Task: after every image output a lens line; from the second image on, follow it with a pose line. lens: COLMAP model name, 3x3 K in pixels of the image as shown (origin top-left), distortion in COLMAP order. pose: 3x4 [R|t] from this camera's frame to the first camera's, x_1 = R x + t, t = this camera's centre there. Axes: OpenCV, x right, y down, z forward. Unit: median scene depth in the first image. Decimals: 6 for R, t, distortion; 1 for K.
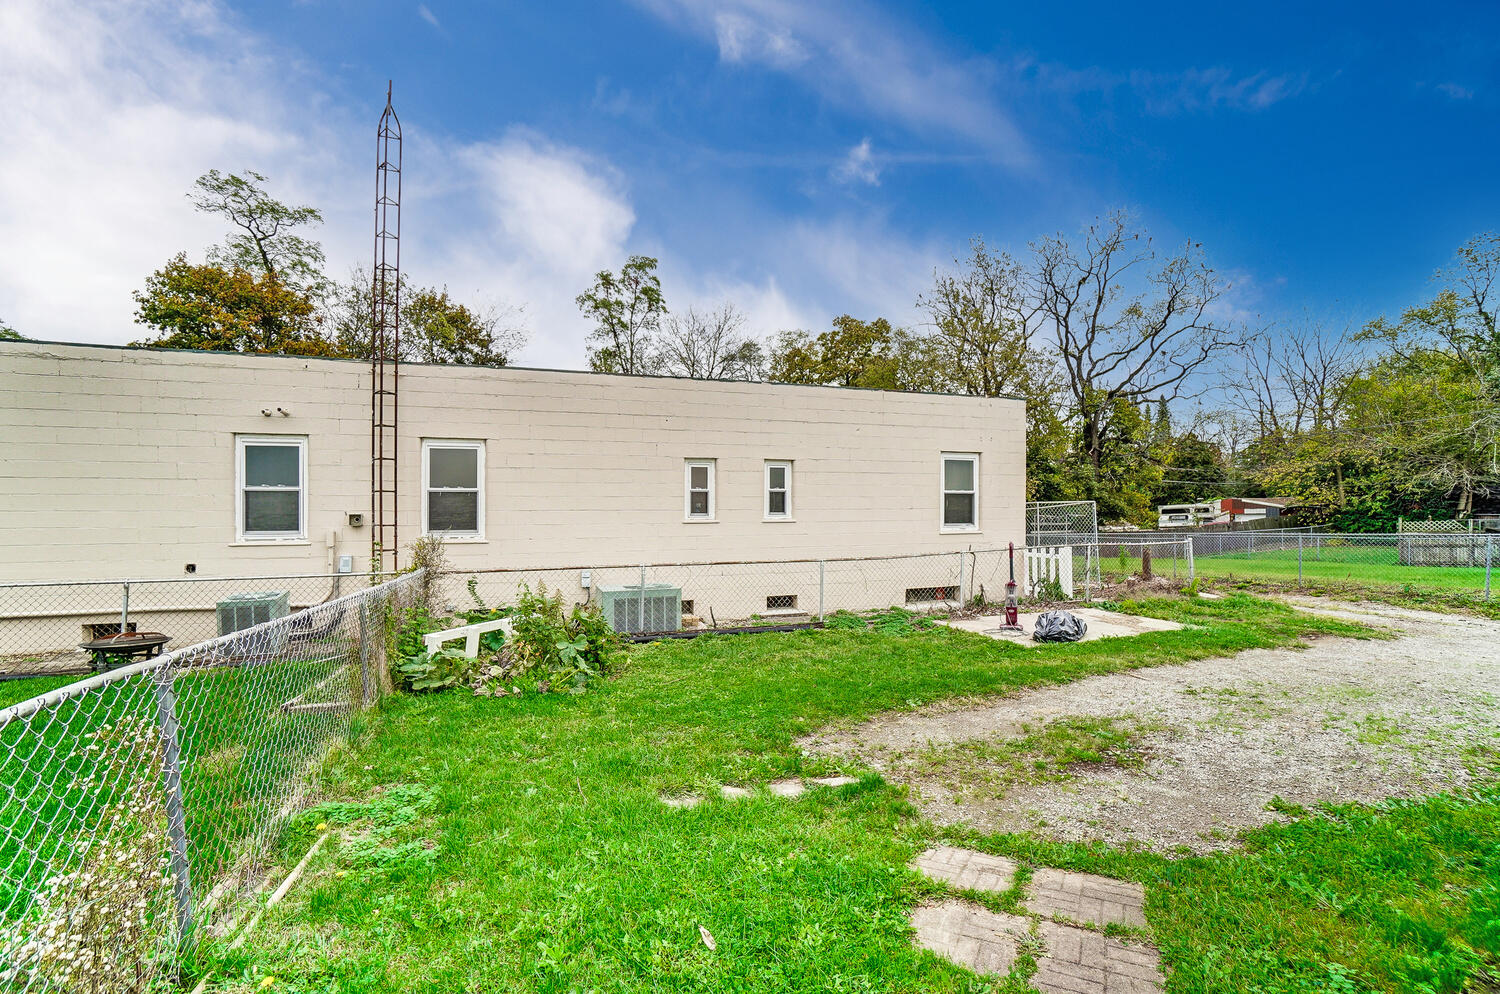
lens RADIAL K [[664.3, 0, 750.2], [0, 664.3, 496.4], [0, 0, 1]] dist [-0.031147, -0.000365]
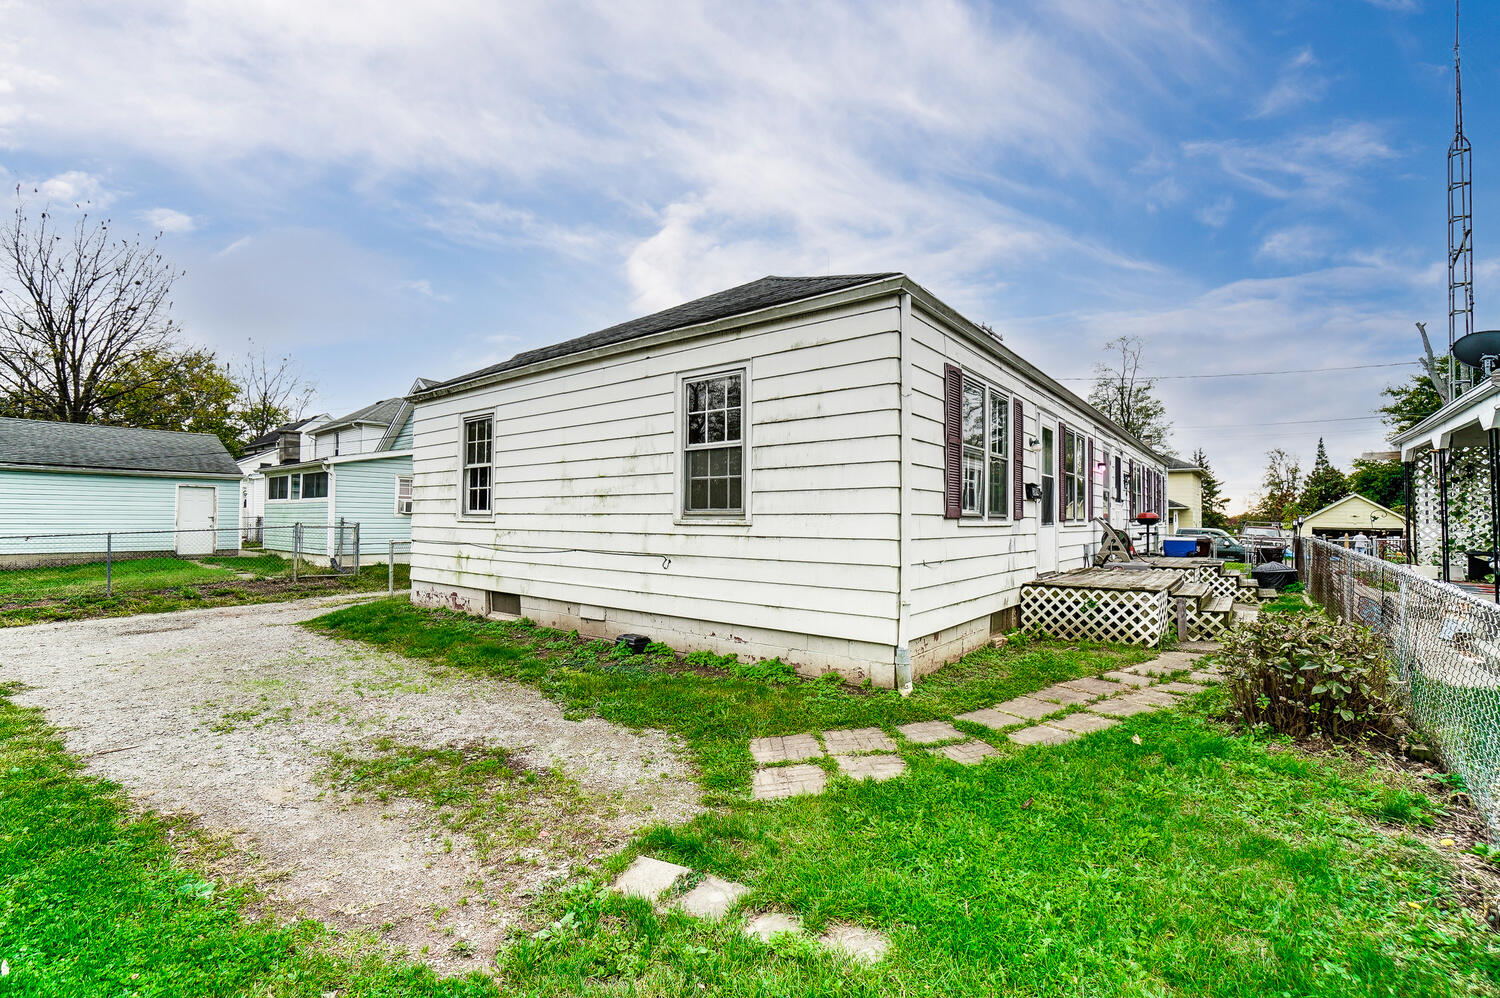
lens RADIAL K [[664.3, 0, 750.5], [0, 664.3, 495.4], [0, 0, 1]] dist [-0.031147, -0.000365]
pose [[-0.528369, 0.020031, 0.848778, -0.560653], [-0.014863, 0.999350, -0.032837, 0.034080], [-0.848885, -0.029966, -0.527728, 1.319237]]
